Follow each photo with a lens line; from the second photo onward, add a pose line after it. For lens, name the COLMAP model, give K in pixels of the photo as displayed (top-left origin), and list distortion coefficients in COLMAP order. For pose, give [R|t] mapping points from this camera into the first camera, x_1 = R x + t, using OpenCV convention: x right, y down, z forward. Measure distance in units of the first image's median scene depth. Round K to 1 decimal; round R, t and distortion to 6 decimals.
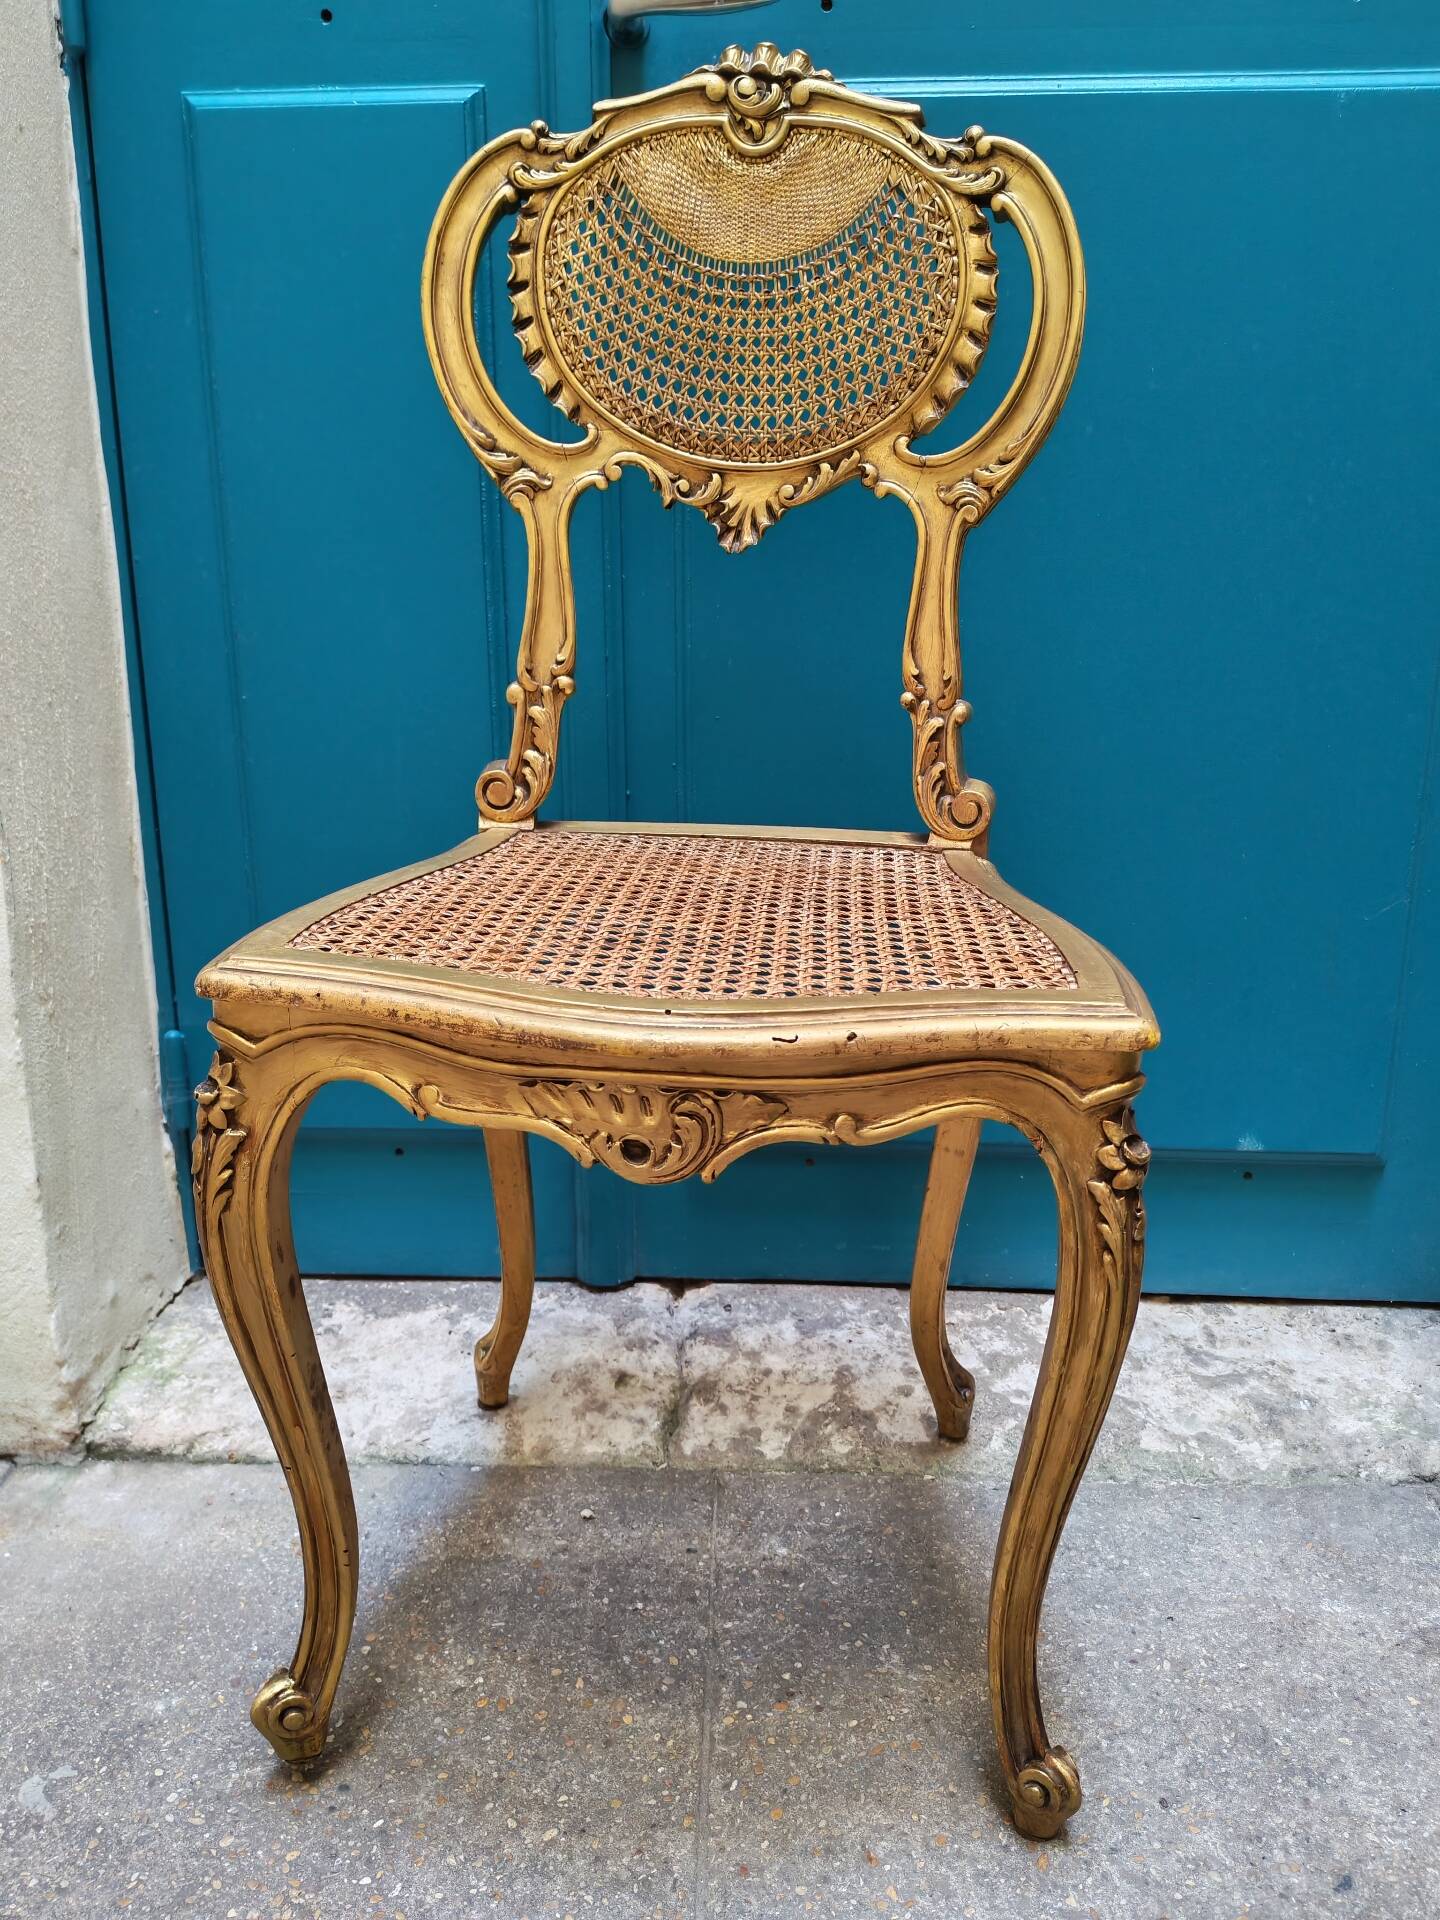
lens RADIAL K [[1450.9, 0, 723.1], [0, 1450.9, 974.2], [0, 0, 1]] dist [0.080995, -0.110932]
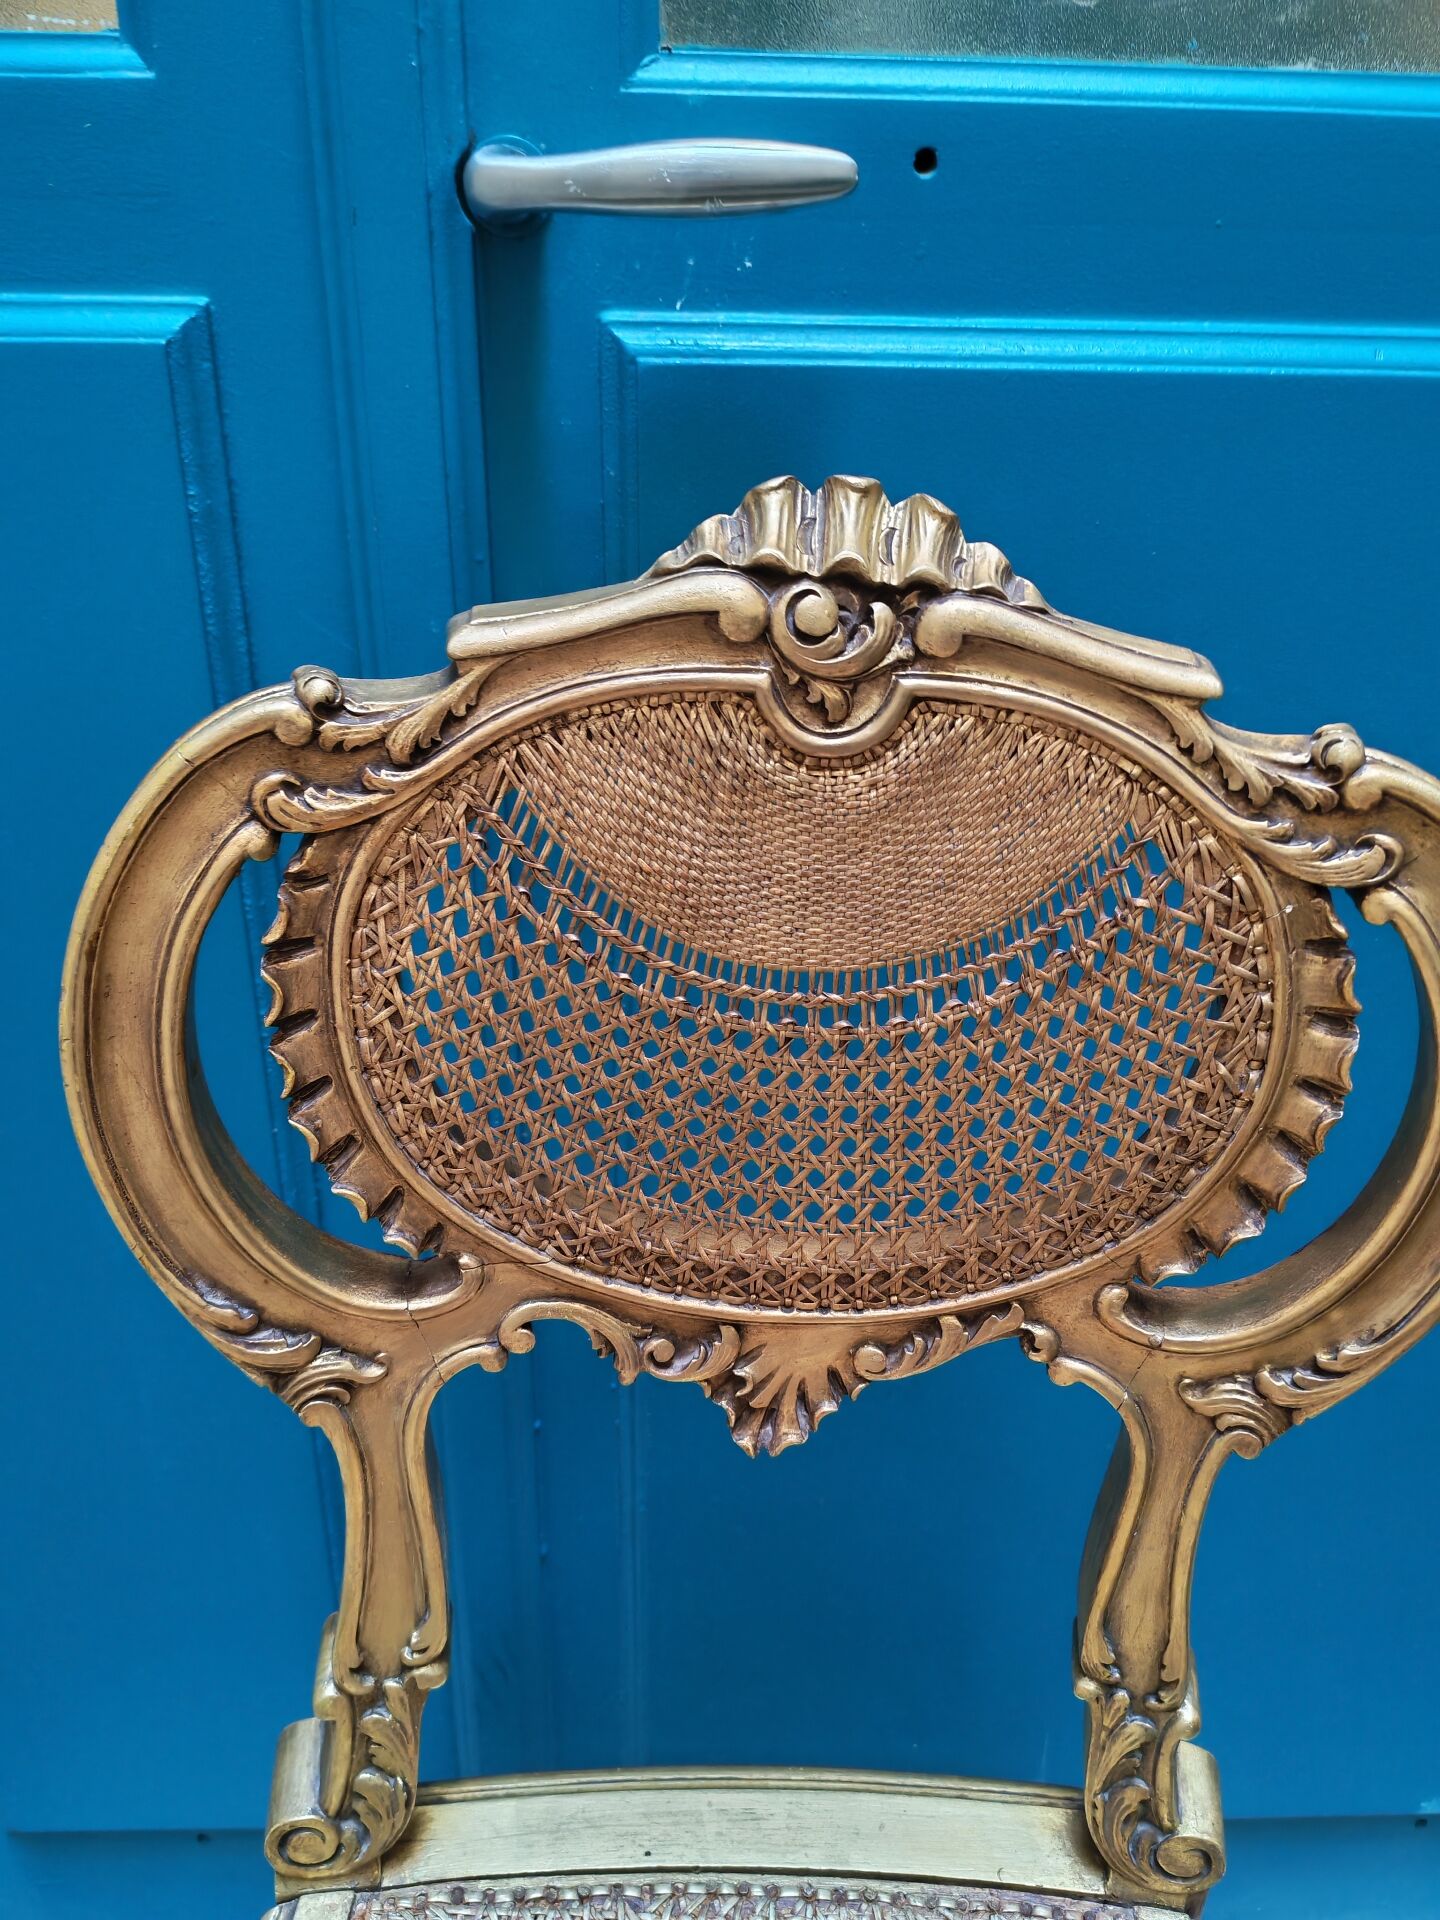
lens RADIAL K [[1450.9, 0, 730.4], [0, 1450.9, 957.0], [0, 0, 1]] dist [0.080995, -0.110932]
pose [[0.995908, -0.019448, 0.088256, -0.045878], [0.002066, 0.981215, 0.192908, -0.570791], [-0.090349, -0.191936, 0.977240, 0.557878]]
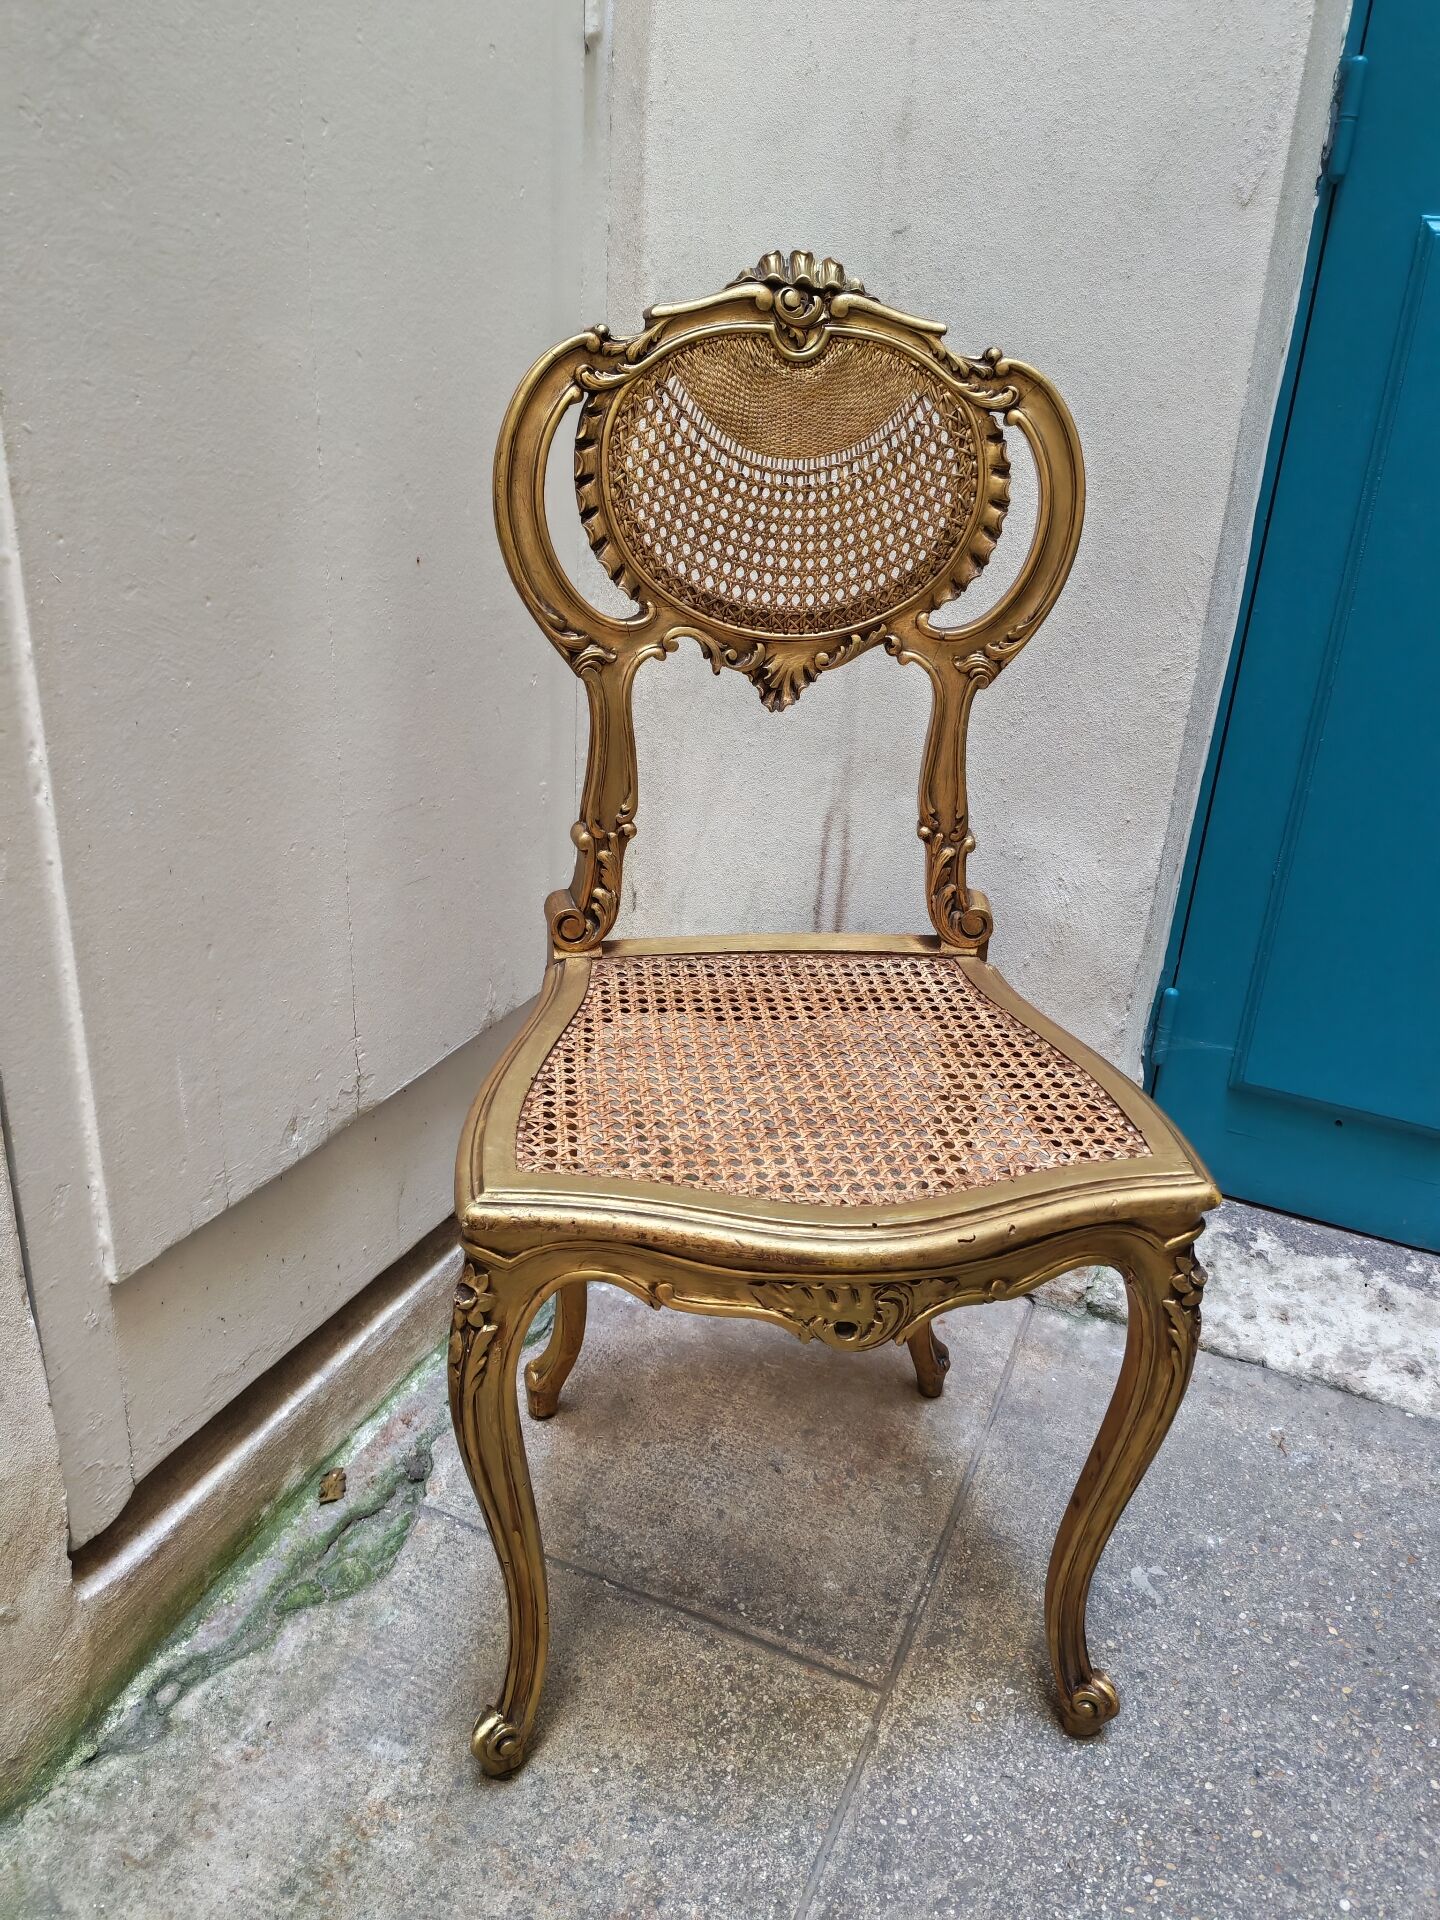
lens RADIAL K [[1450.9, 0, 728.9], [0, 1450.9, 980.9], [0, 0, 1]] dist [0.080995, -0.110932]
pose [[0.978310, -0.068375, 0.195534, -0.270493], [0.039447, 0.988172, 0.148187, -0.257860], [-0.203354, -0.137260, 0.969436, -0.115818]]
